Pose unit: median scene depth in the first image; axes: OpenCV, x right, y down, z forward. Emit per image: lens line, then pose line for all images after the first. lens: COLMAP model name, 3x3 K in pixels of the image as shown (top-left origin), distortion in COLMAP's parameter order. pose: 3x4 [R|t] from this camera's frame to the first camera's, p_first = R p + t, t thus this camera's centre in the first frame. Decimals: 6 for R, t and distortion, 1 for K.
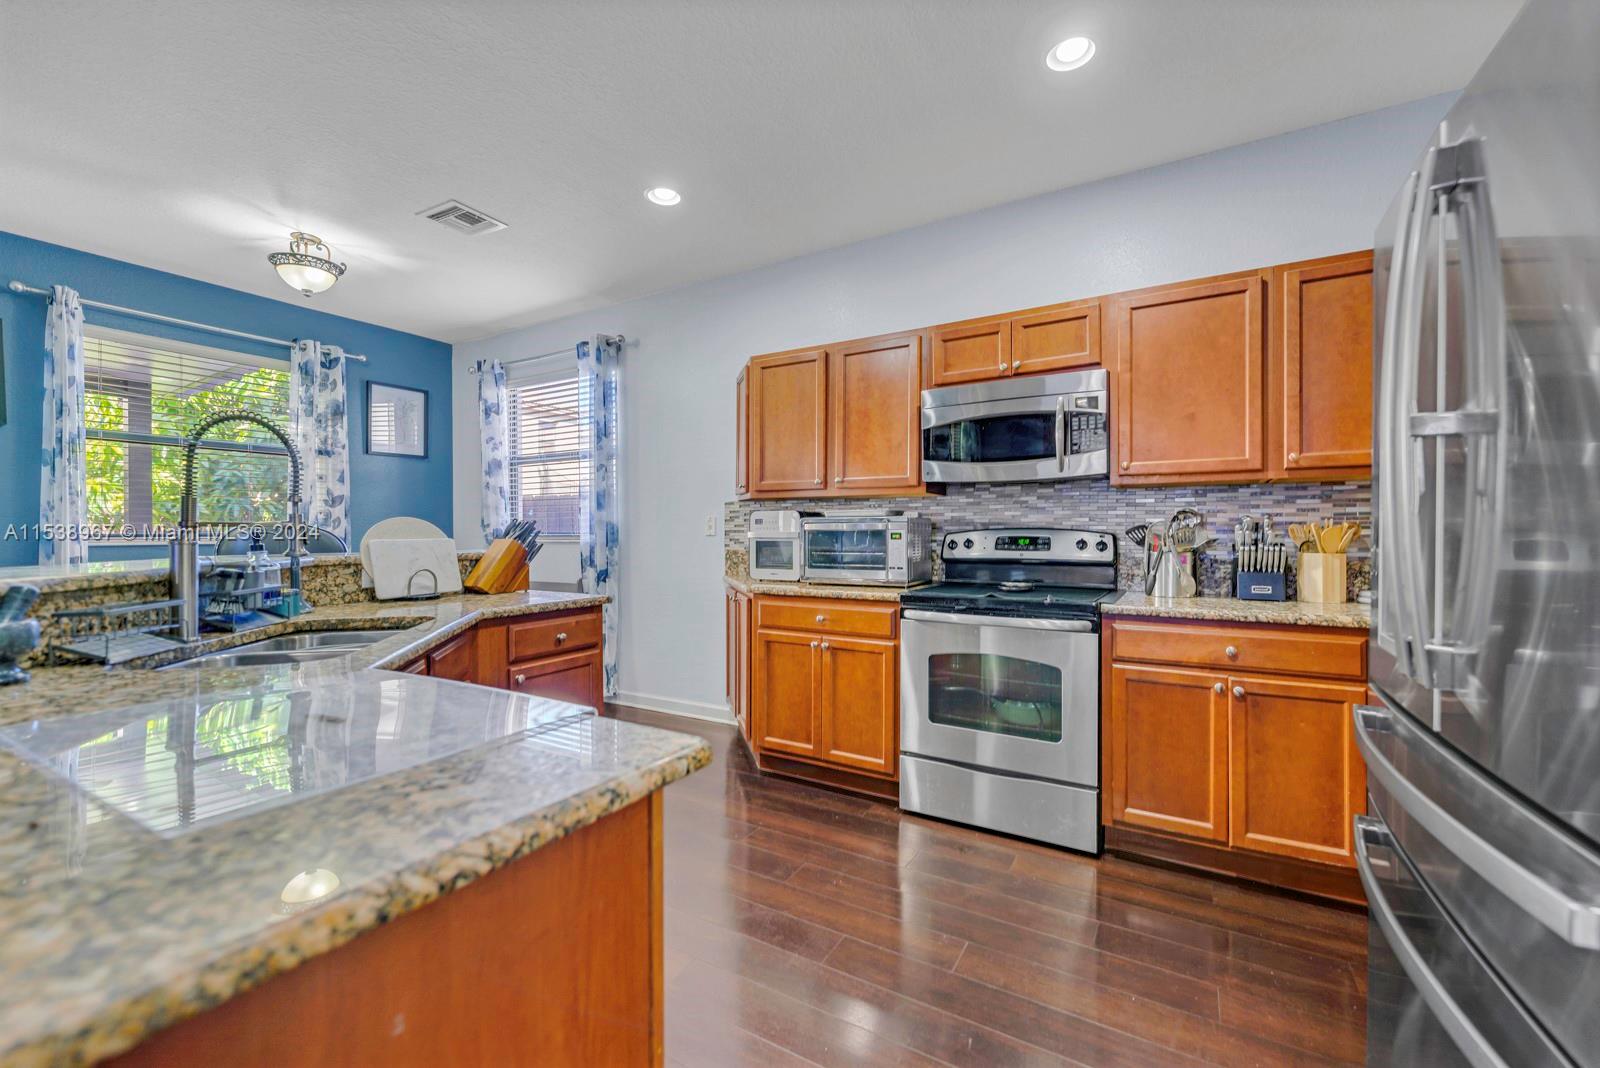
lens RADIAL K [[650.5, 0, 802.1], [0, 650.5, 534.0], [0, 0, 1]] dist [0.000919, -0.001213]
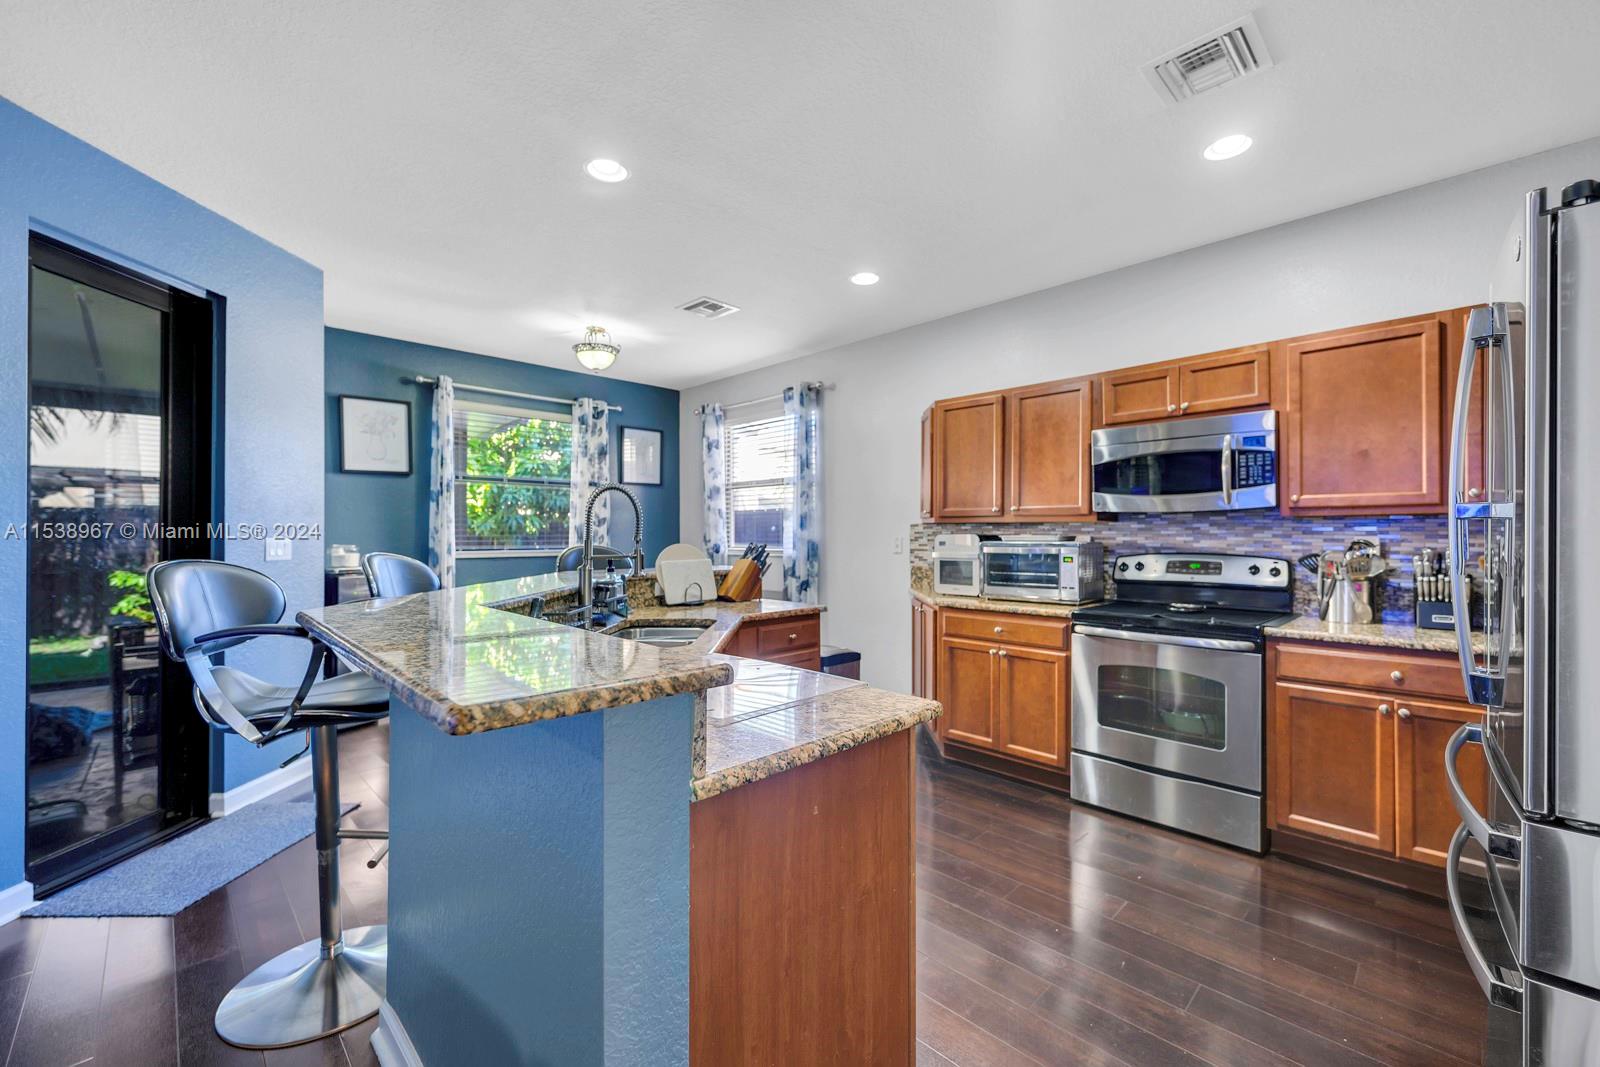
lens RADIAL K [[650.5, 0, 804.4], [0, 650.5, 531.4], [0, 0, 1]] dist [0.000919, -0.001213]
pose [[0.968021, 0.000225, -0.250869, -0.015689], [-0.002711, 0.999951, -0.009567, -0.033102], [0.250854, 0.009941, 0.967974, -0.207595]]
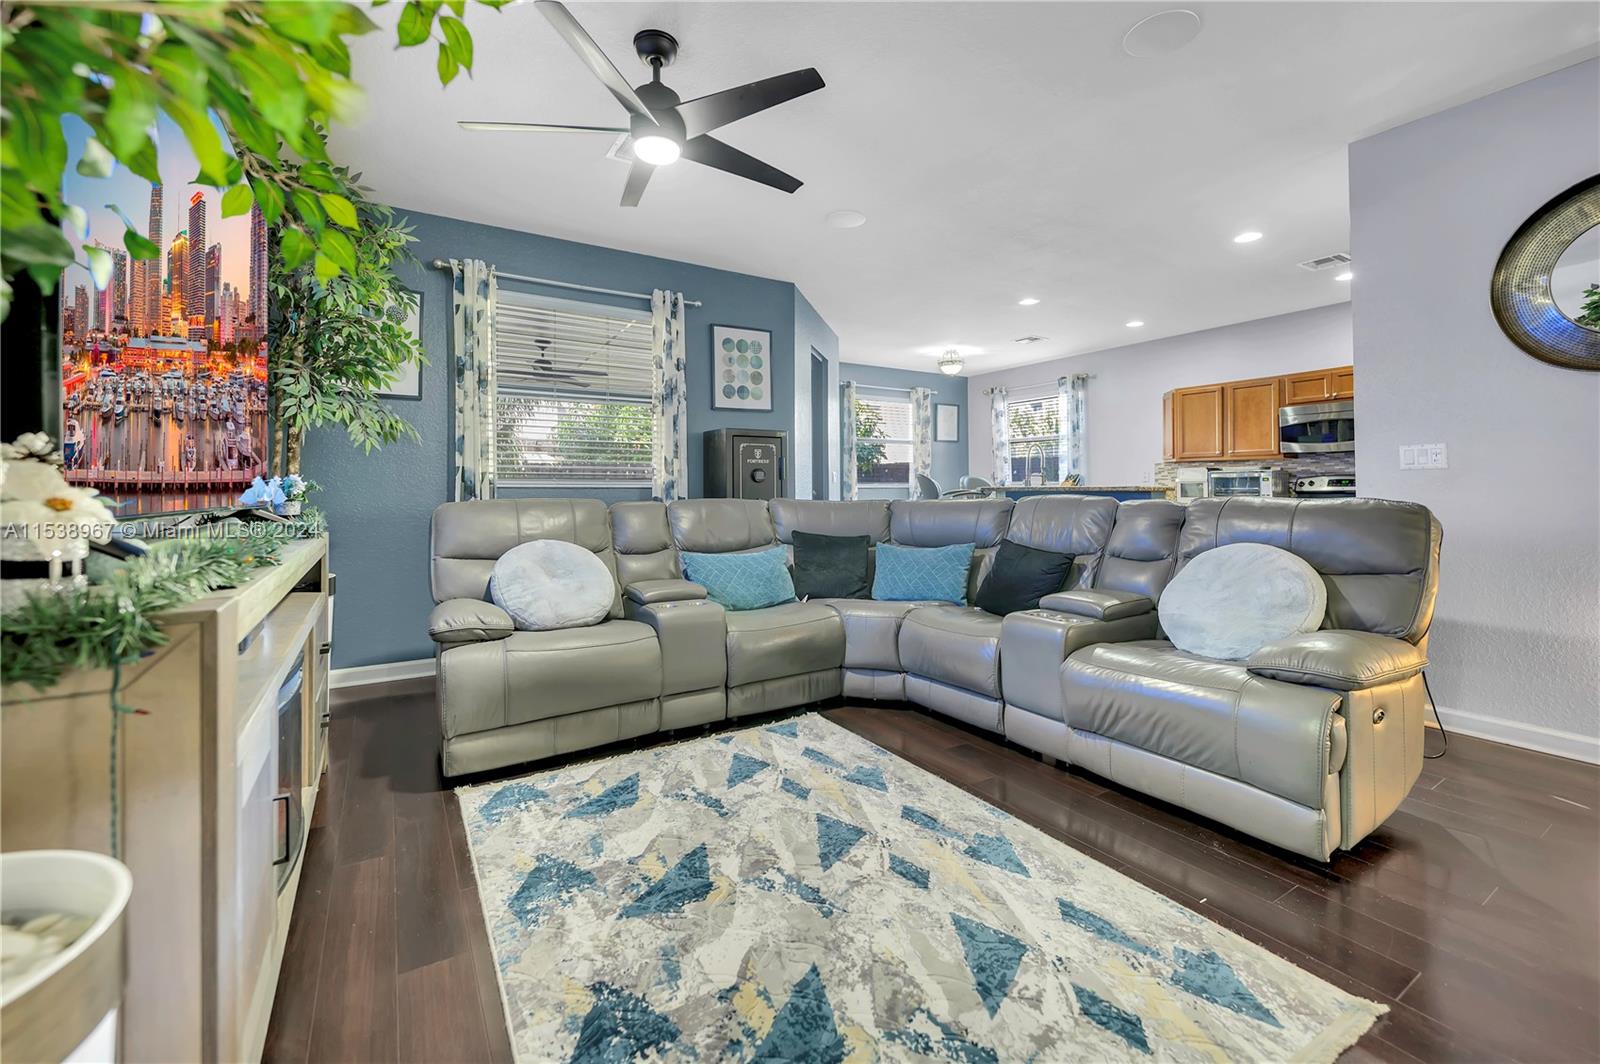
lens RADIAL K [[665.3, 0, 811.8], [0, 665.3, 478.5], [0, 0, 1]] dist [0.001961, 0.000068]
pose [[0.890792, -0.009659, -0.454308, -0.170290], [0.001017, 0.999814, -0.019262, 0.037678], [0.454410, 0.016696, 0.890636, -1.471210]]
